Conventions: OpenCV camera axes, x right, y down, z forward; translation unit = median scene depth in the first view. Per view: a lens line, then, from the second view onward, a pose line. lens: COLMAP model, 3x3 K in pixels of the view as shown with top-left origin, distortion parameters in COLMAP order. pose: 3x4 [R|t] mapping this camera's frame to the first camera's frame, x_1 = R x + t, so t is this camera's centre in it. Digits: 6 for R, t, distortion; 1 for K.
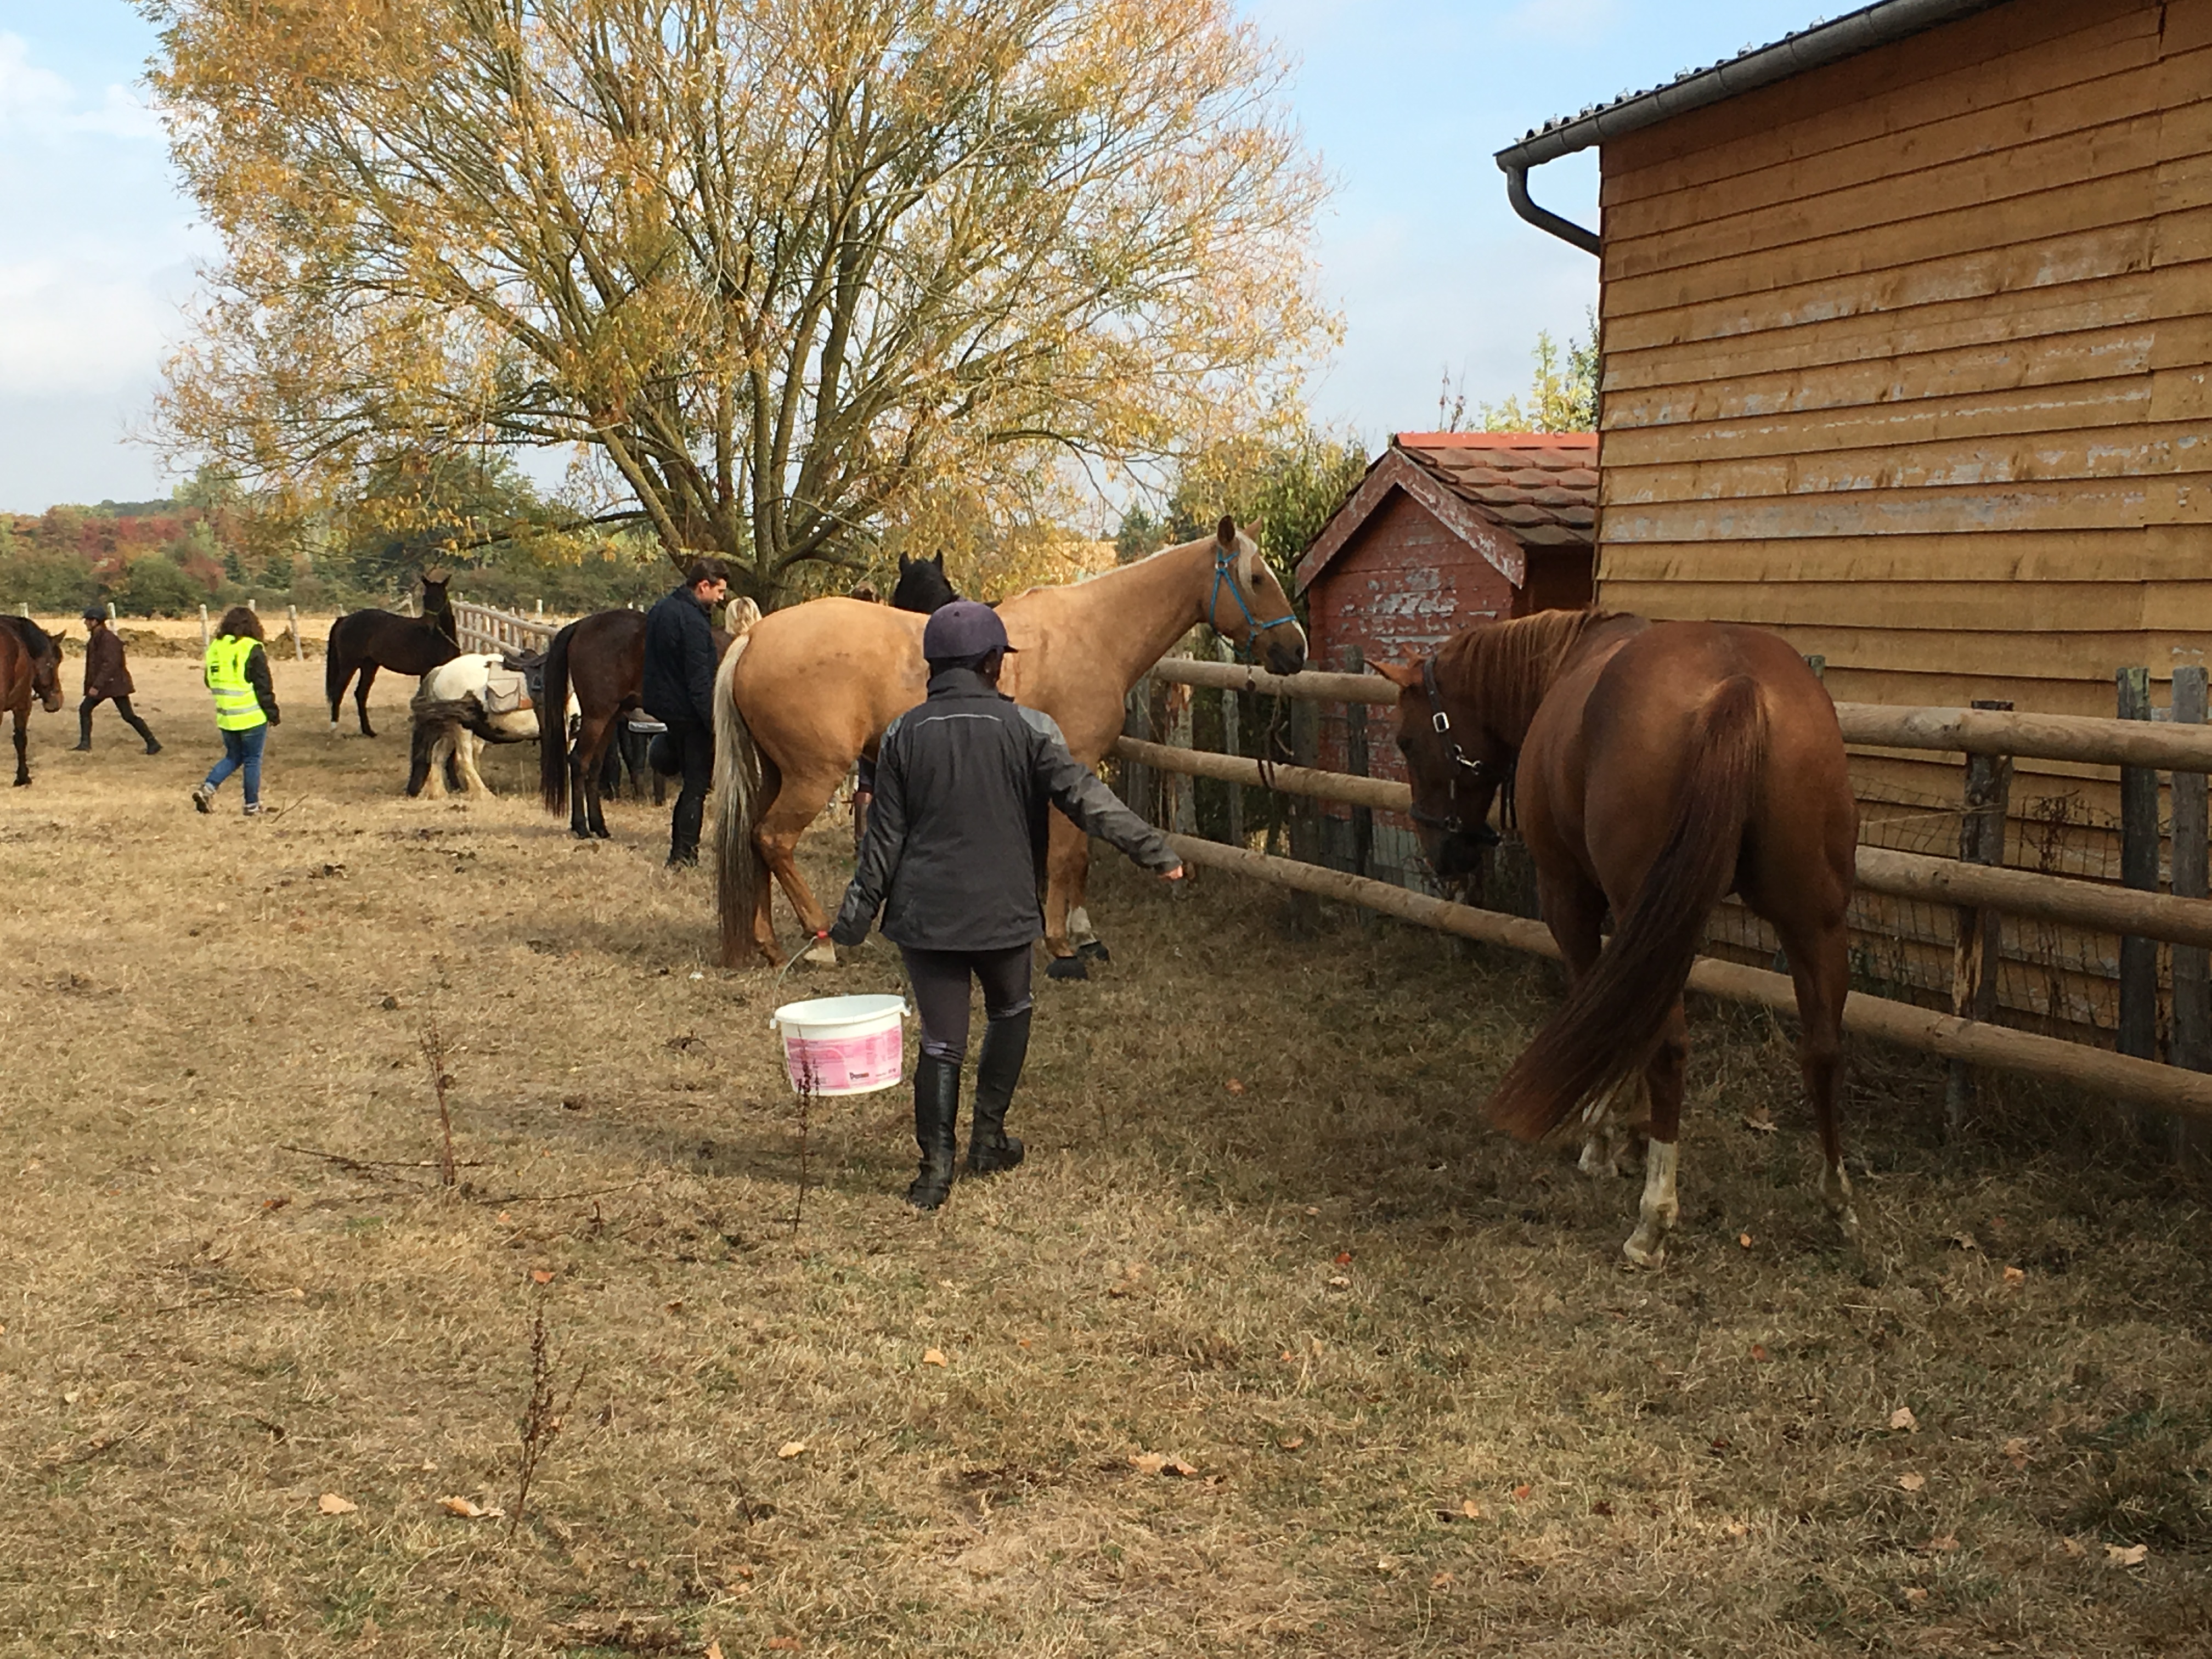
lens RADIAL K [[3617.3, 0, 1102.9], [0, 3617.3, 829.4], [0, 0, 1]] dist [0.108811, 0.000000]
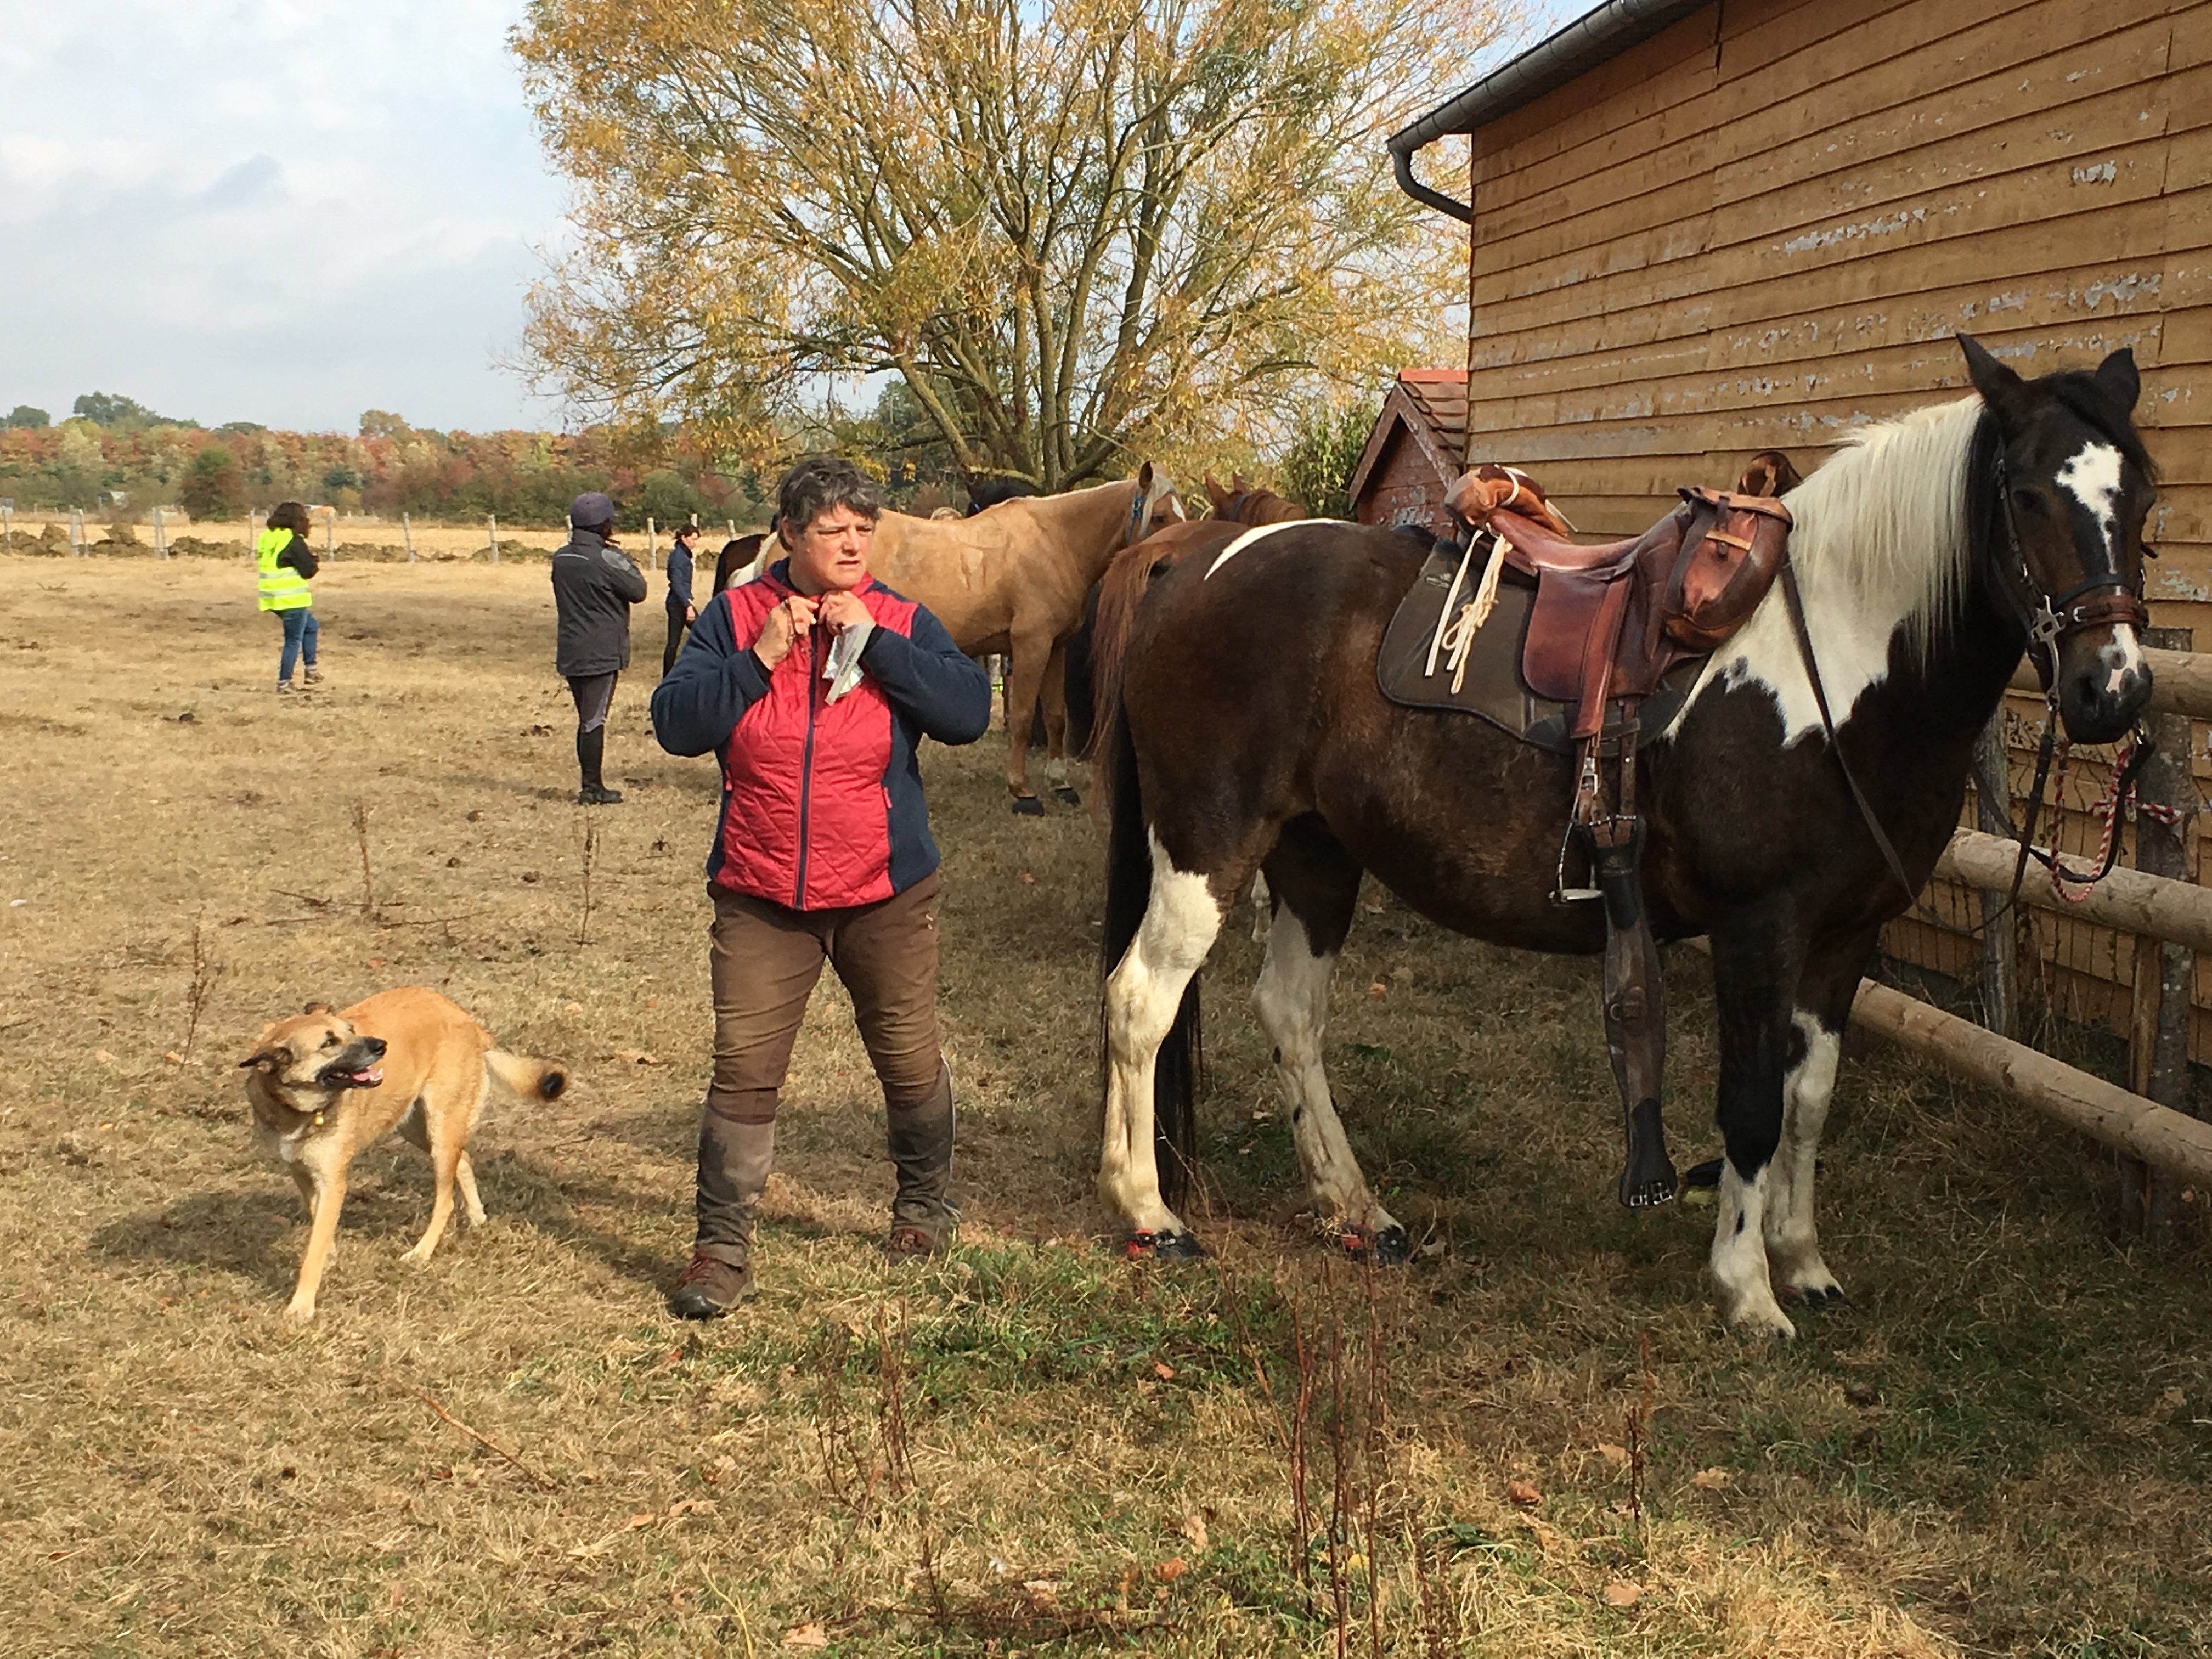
lens RADIAL K [[3617.3, 0, 1110.3], [0, 3617.3, 830.5], [0, 0, 1]] dist [0.108811, 0.000000]
pose [[0.989953, 0.024119, -0.139325, 0.080170], [-0.021215, 0.999526, 0.022291, 0.007874], [0.139796, -0.019112, 0.989996, -0.089718]]
